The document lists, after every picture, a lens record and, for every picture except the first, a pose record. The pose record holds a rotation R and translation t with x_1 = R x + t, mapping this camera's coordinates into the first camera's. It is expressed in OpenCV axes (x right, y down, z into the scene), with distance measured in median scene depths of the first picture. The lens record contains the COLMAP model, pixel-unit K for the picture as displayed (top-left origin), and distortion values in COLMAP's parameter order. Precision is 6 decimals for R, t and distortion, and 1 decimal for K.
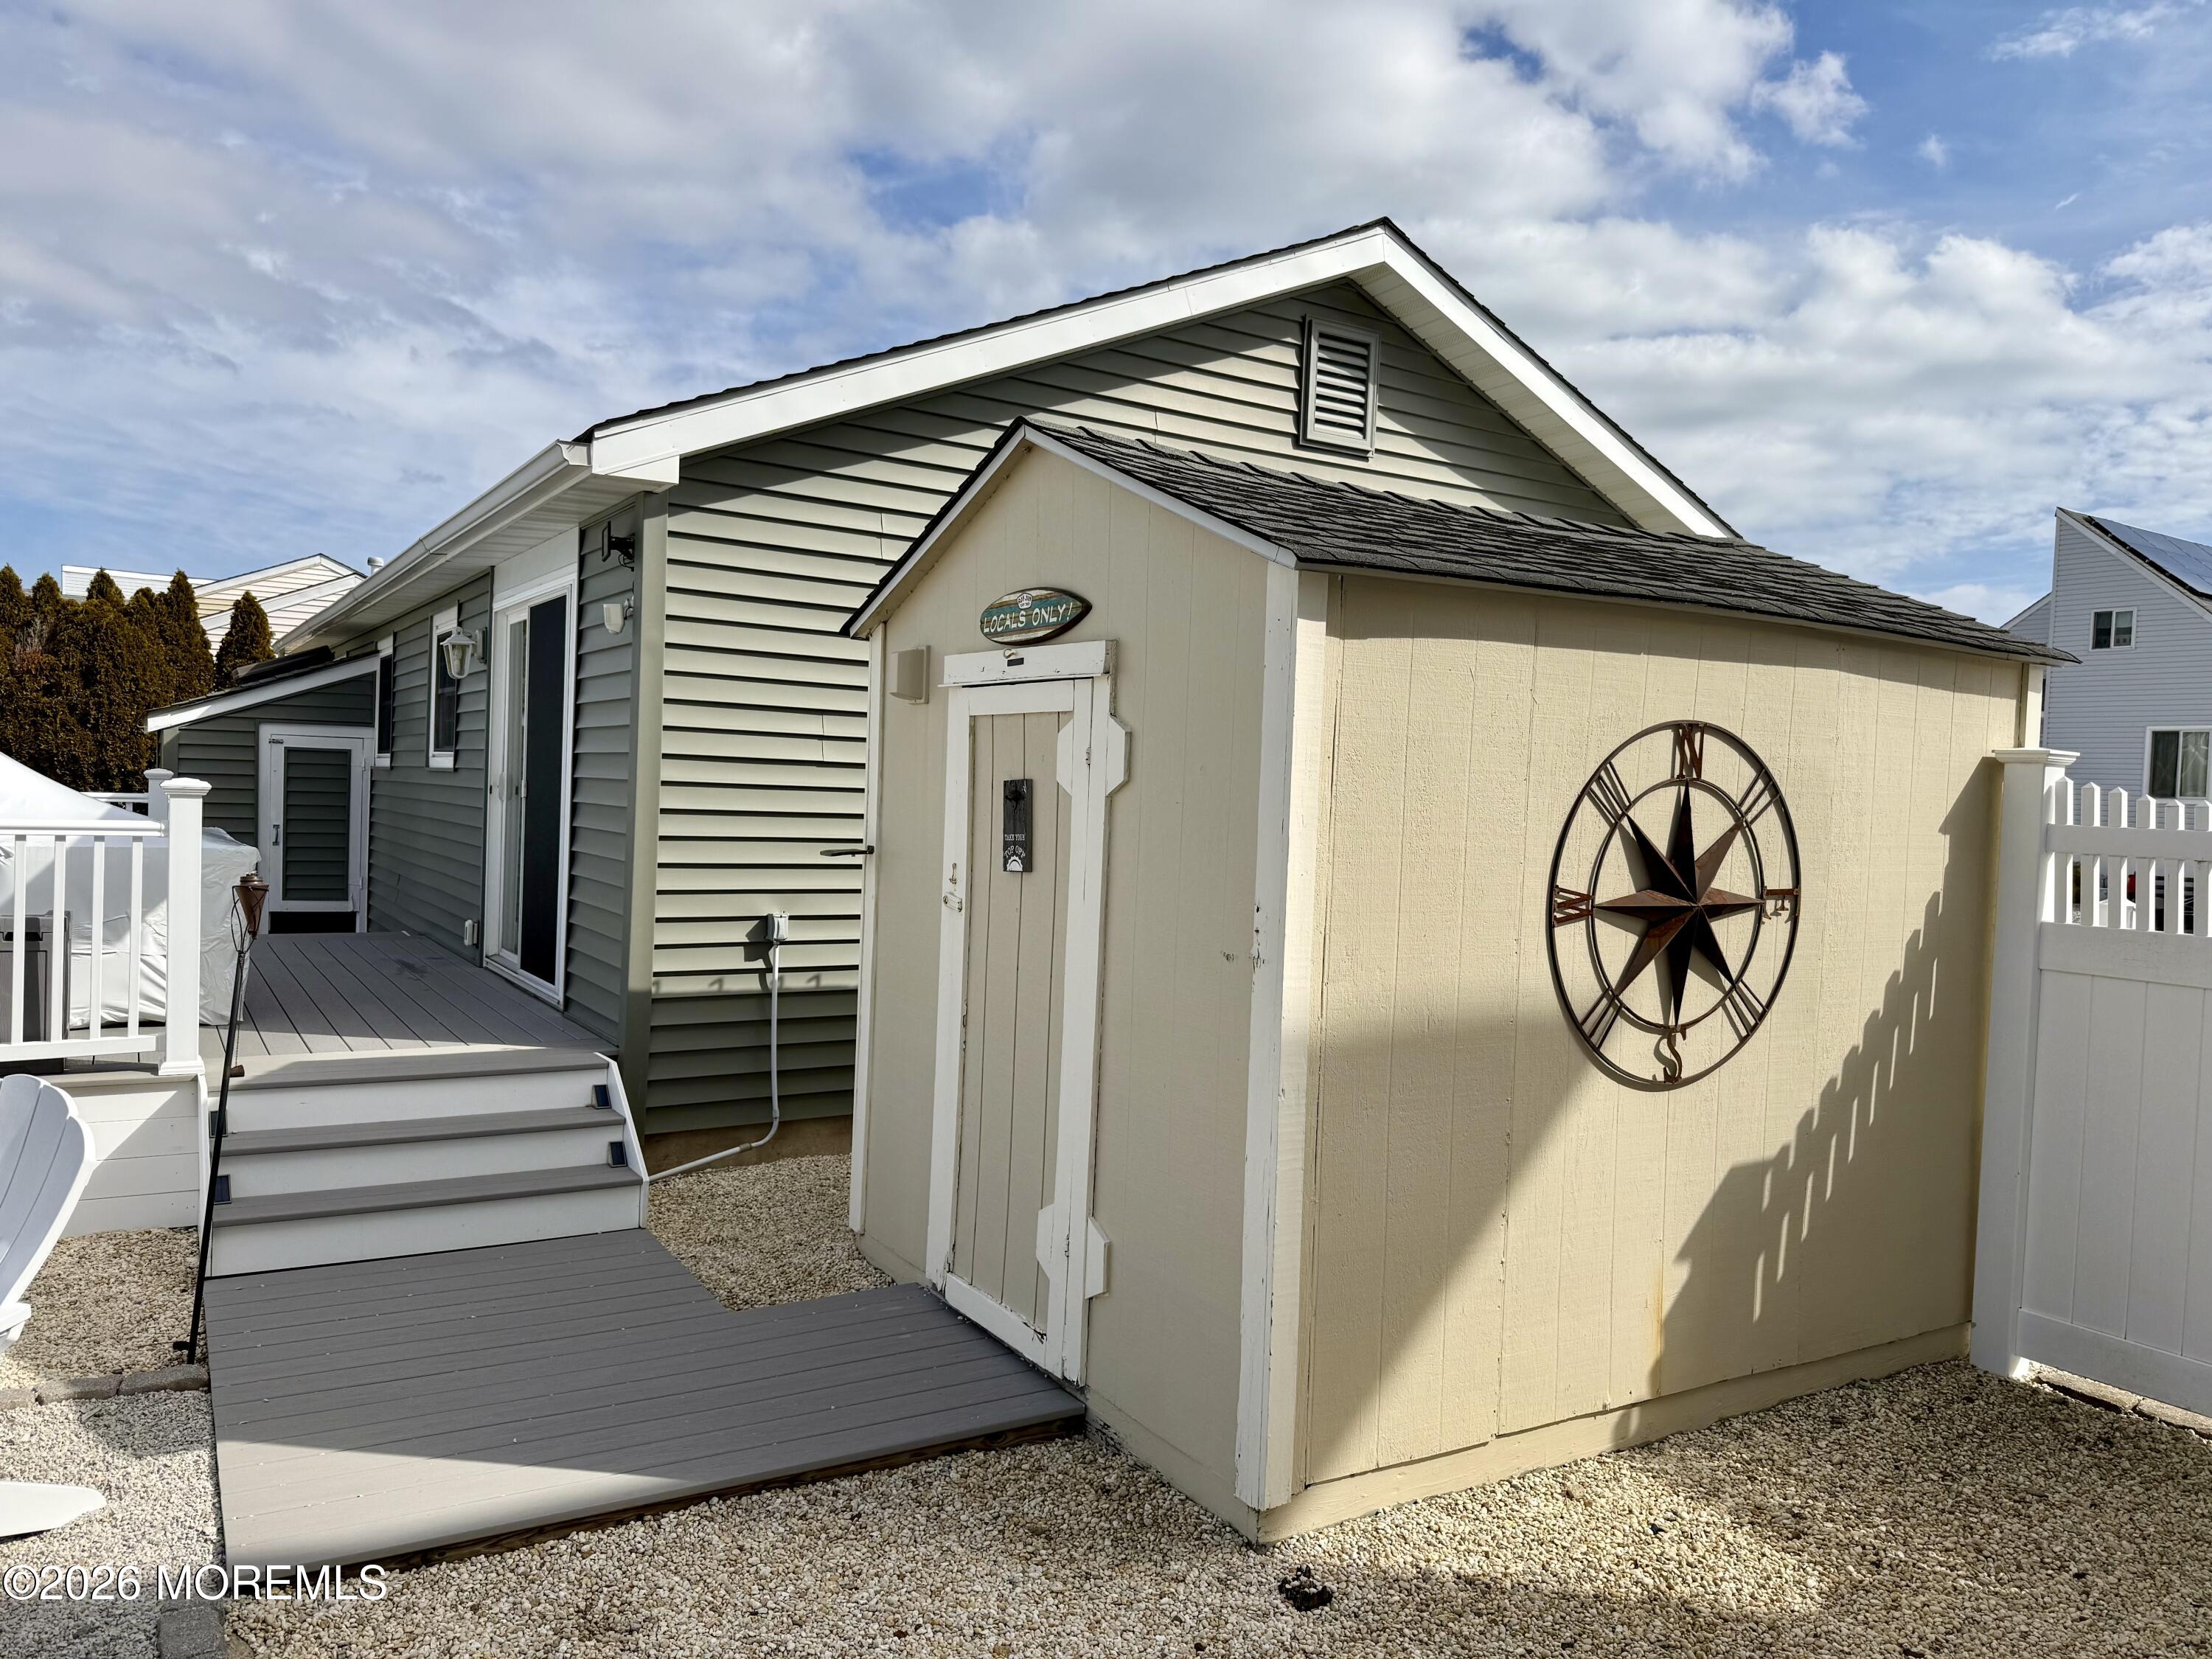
lens RADIAL K [[1548.0, 0, 1101.9], [0, 1548.0, 837.4], [0, 0, 1]] dist [0.062557, -0.075308]
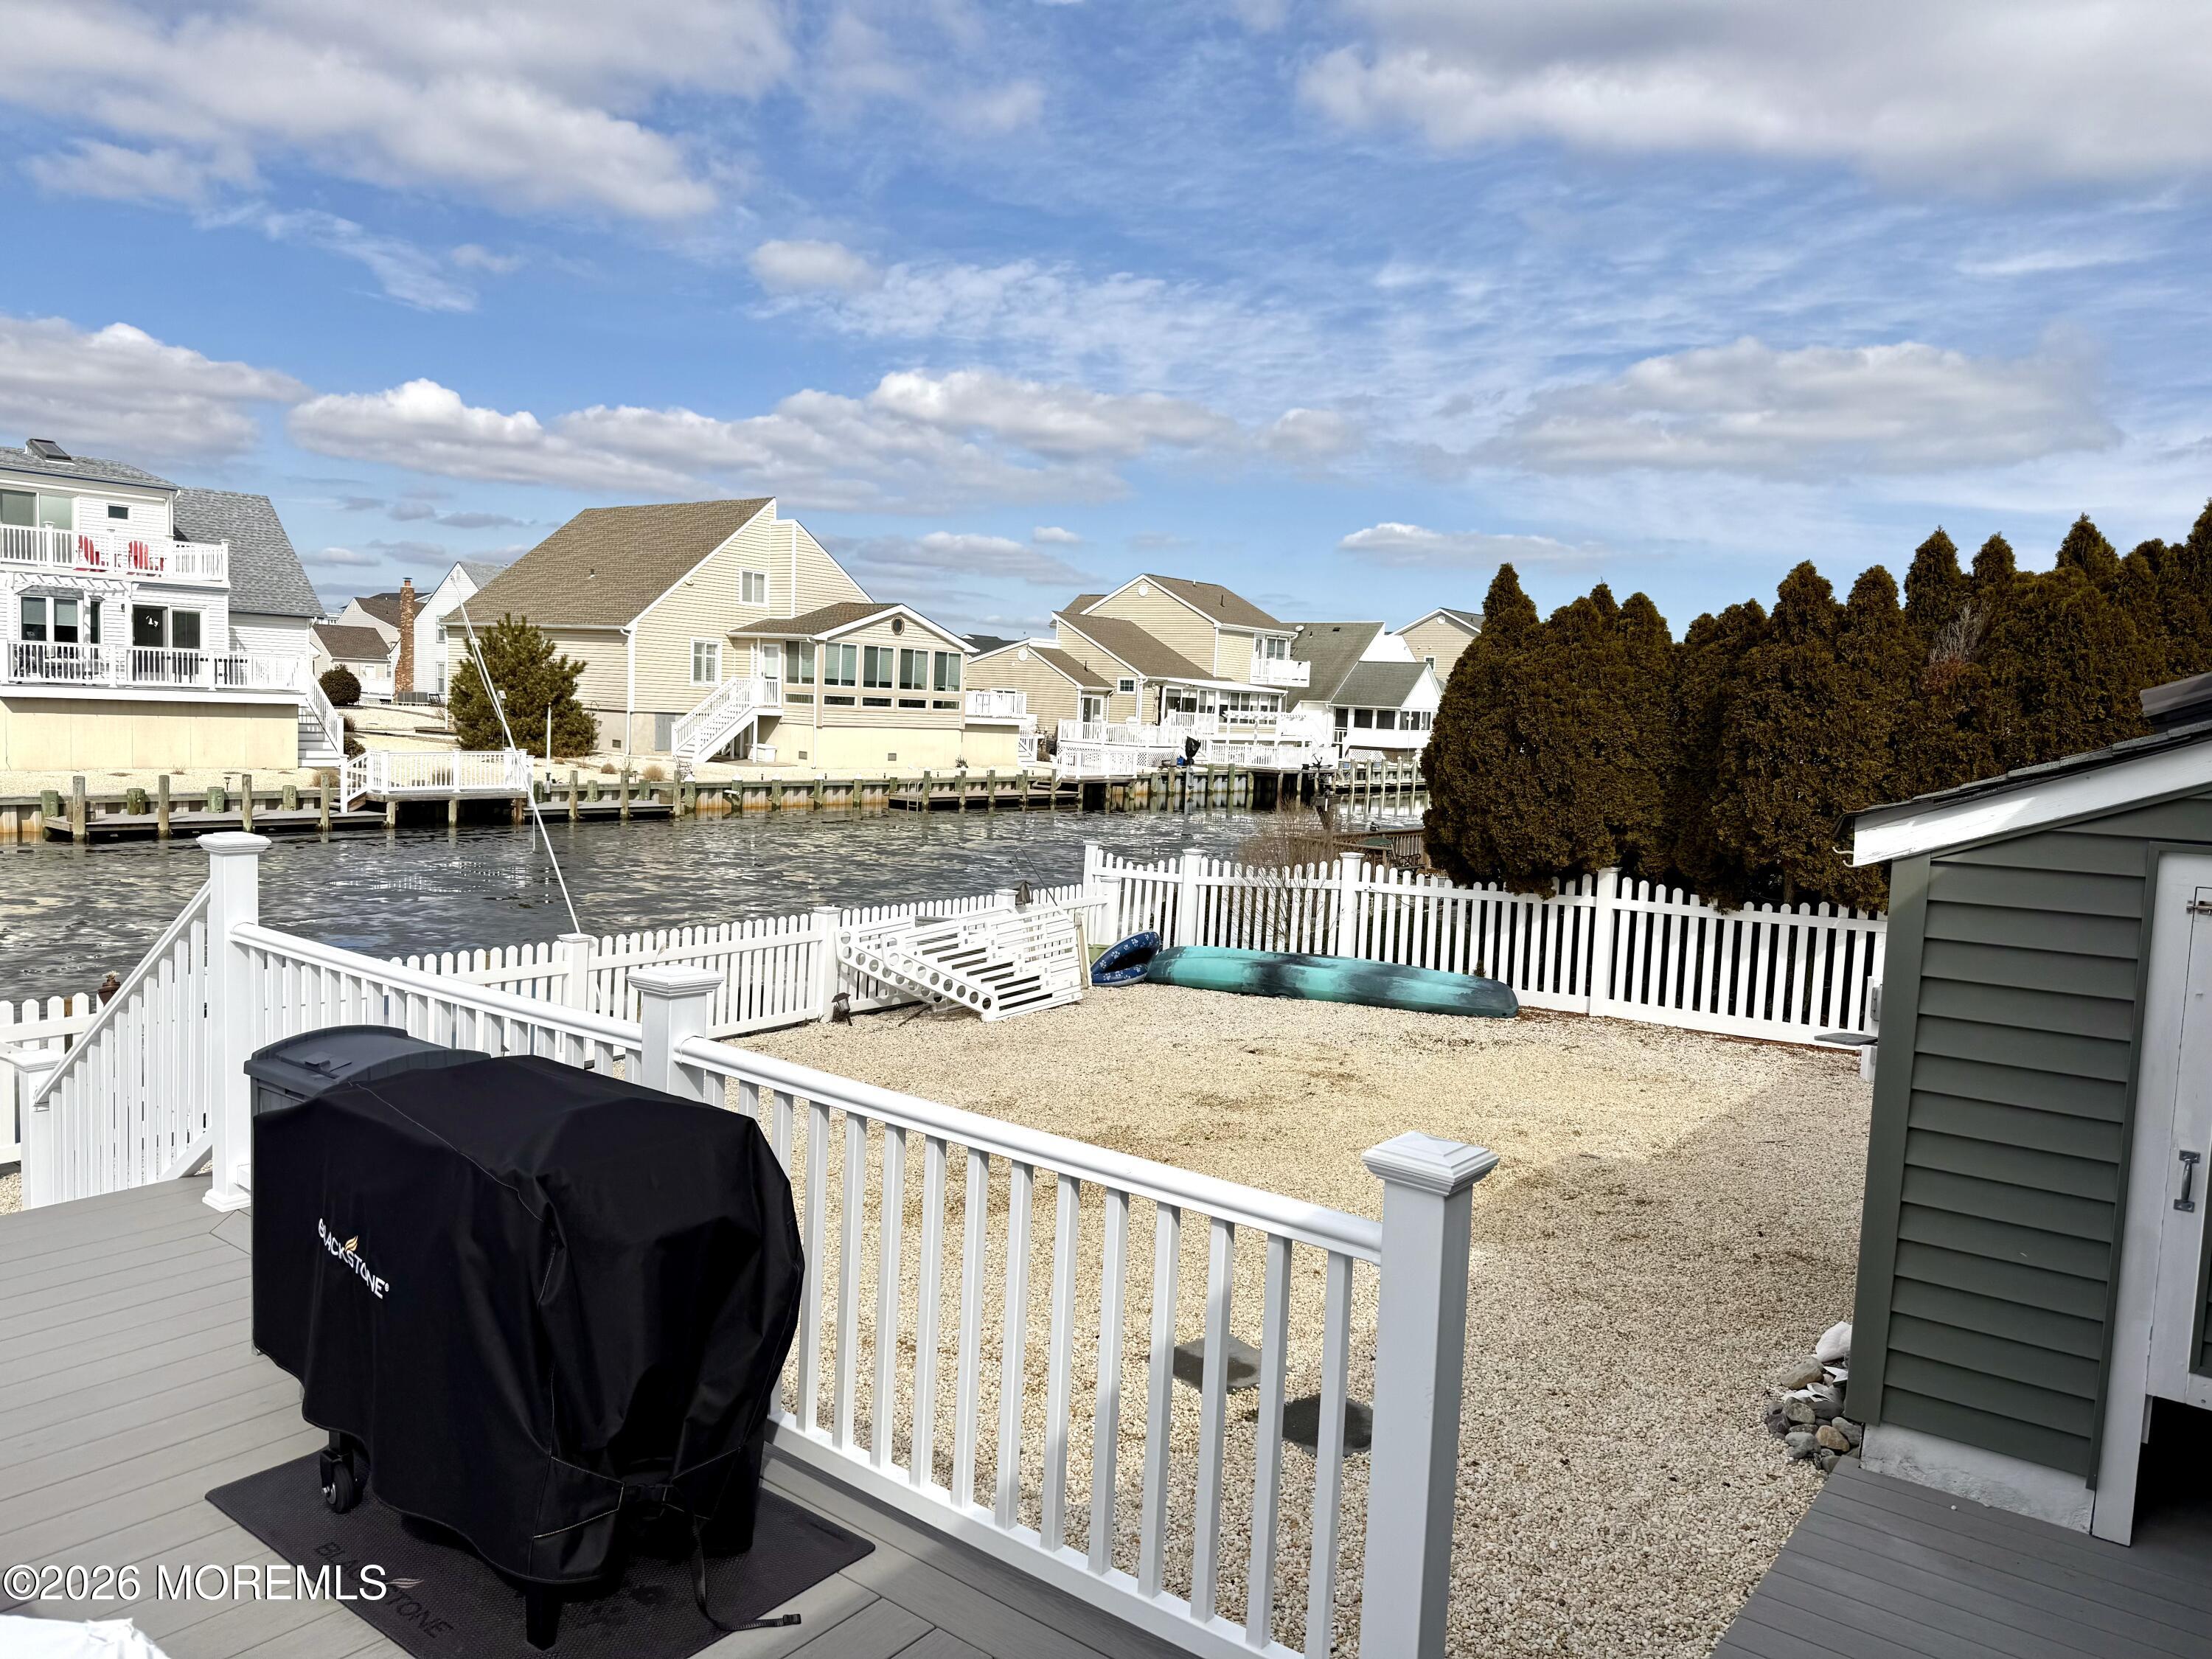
lens RADIAL K [[1548.0, 0, 1108.3], [0, 1548.0, 827.1], [0, 0, 1]] dist [0.062557, -0.075308]
pose [[0.354019, 0.053009, -0.933735, -0.205608], [-0.056668, 0.997774, 0.035159, -0.053317], [0.933520, 0.040466, 0.356235, 0.454993]]
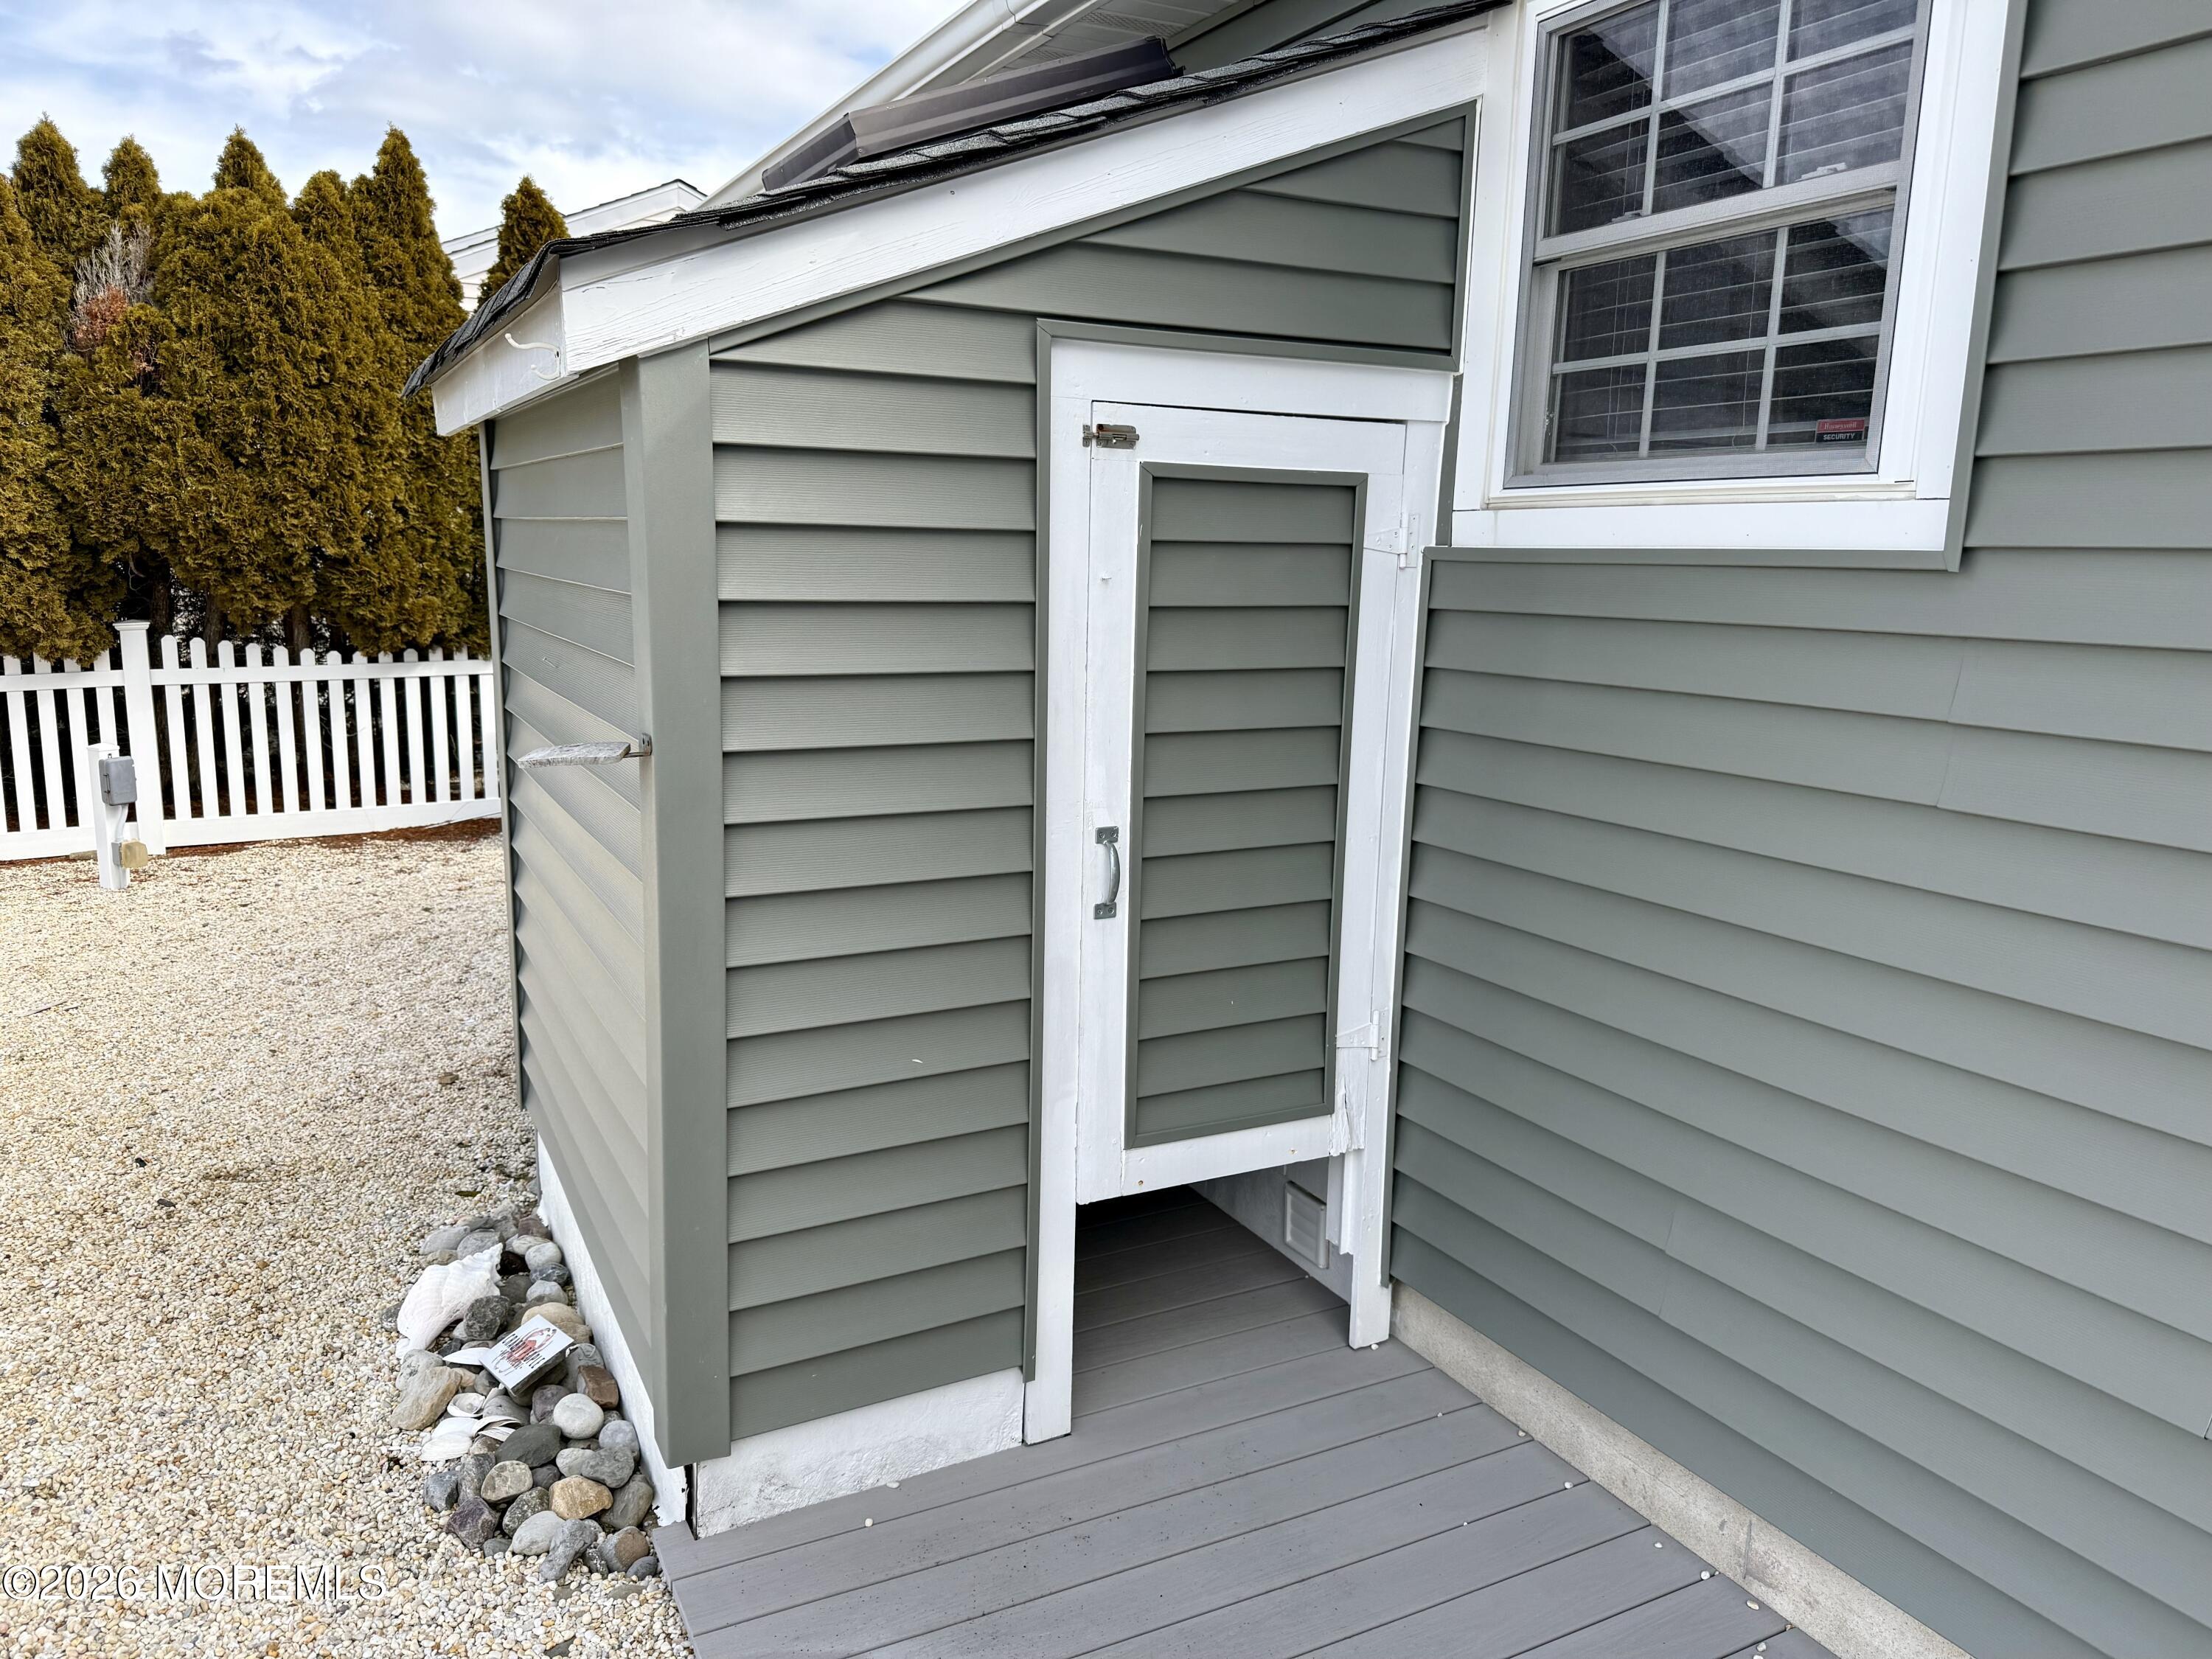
lens RADIAL K [[1548.0, 0, 1086.9], [0, 1548.0, 833.3], [0, 0, 1]] dist [0.062557, -0.075308]
pose [[0.996108, -0.000354, -0.088137, -0.353869], [0.013461, 0.988872, 0.148159, -0.027258], [0.087104, -0.148769, 0.985028, 0.544437]]
